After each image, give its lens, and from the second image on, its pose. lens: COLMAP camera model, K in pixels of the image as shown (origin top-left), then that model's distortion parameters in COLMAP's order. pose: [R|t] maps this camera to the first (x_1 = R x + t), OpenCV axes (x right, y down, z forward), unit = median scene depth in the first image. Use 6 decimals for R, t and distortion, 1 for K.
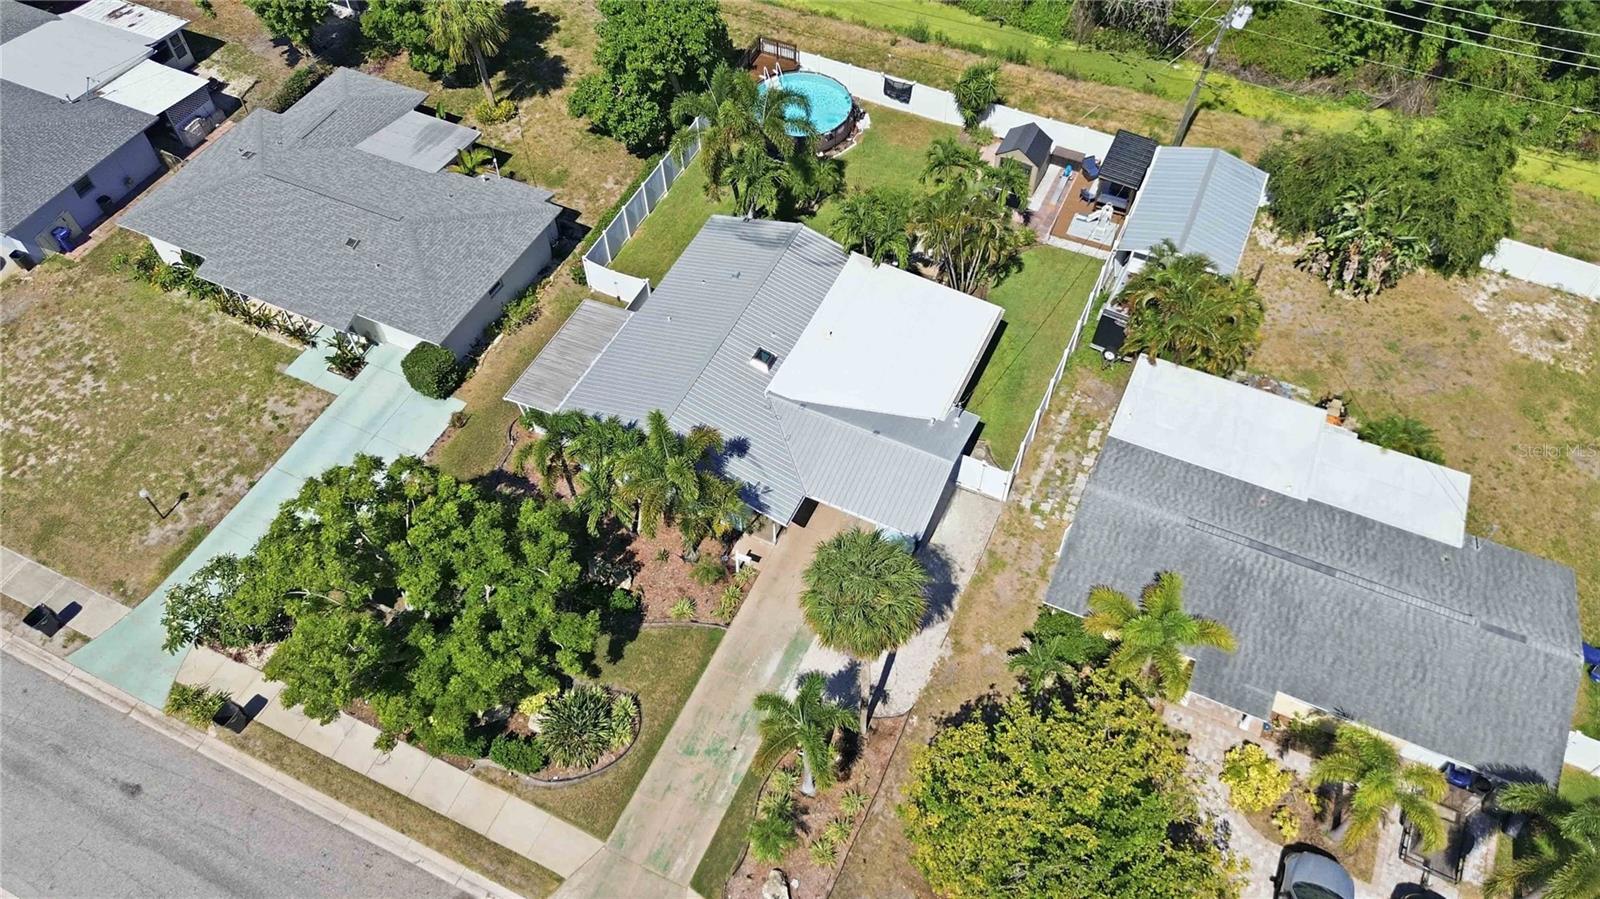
lens RADIAL K [[1137.2, 0, 792.4], [0, 1137.2, 451.2], [0, 0, 1]] dist [0.072731, -0.076079]
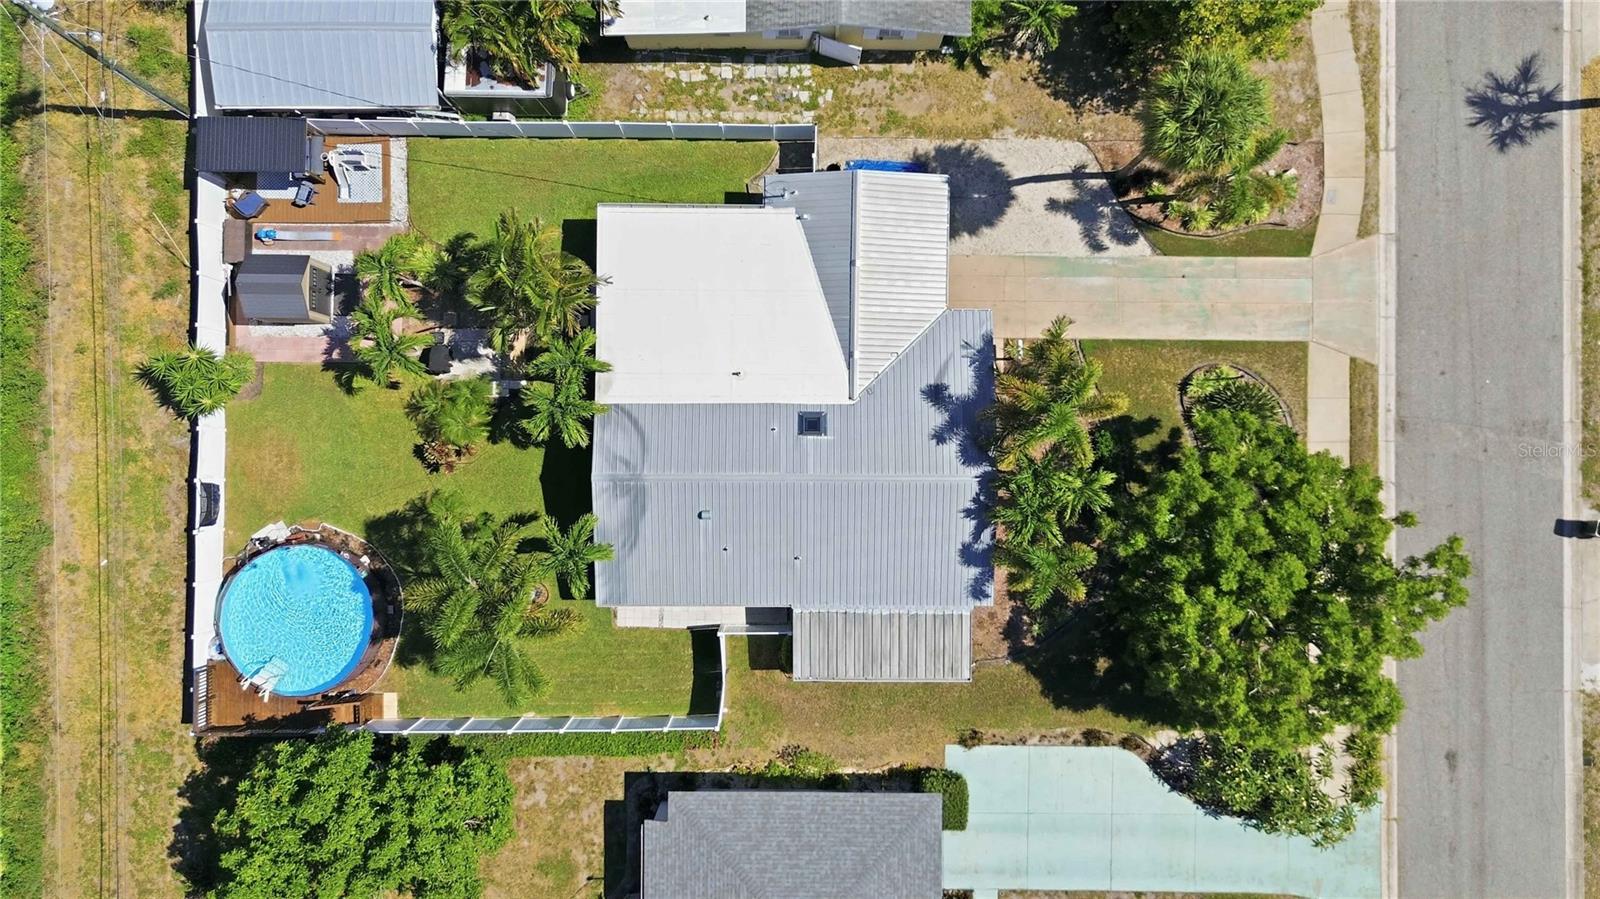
lens RADIAL K [[1137.2, 0, 792.4], [0, 1137.2, 451.2], [0, 0, 1]] dist [0.072731, -0.076079]
pose [[-0.427344, -0.903966, 0.014932, -0.045728], [0.719838, -0.330213, 0.610567, -0.566692], [-0.547001, 0.271670, 0.791824, 0.310339]]
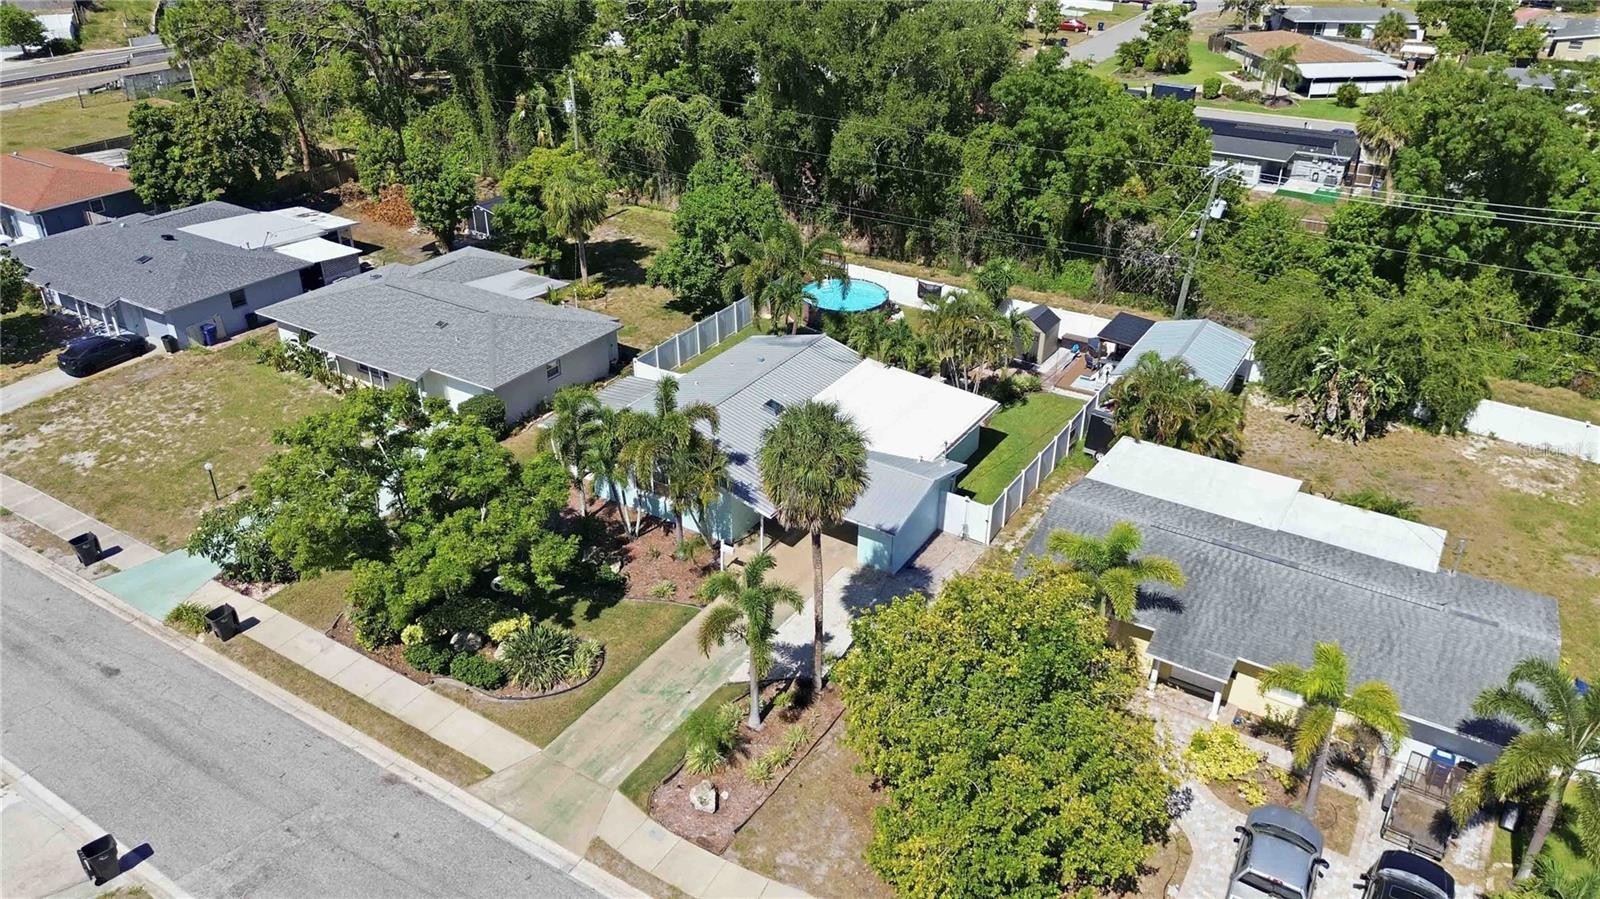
lens RADIAL K [[1137.2, 0, 792.4], [0, 1137.2, 451.2], [0, 0, 1]] dist [0.072731, -0.076079]
pose [[0.992259, 0.071601, -0.101465, 0.098957], [-0.106198, 0.912770, -0.394428, 0.356575], [0.064373, 0.402150, 0.913308, 0.009421]]
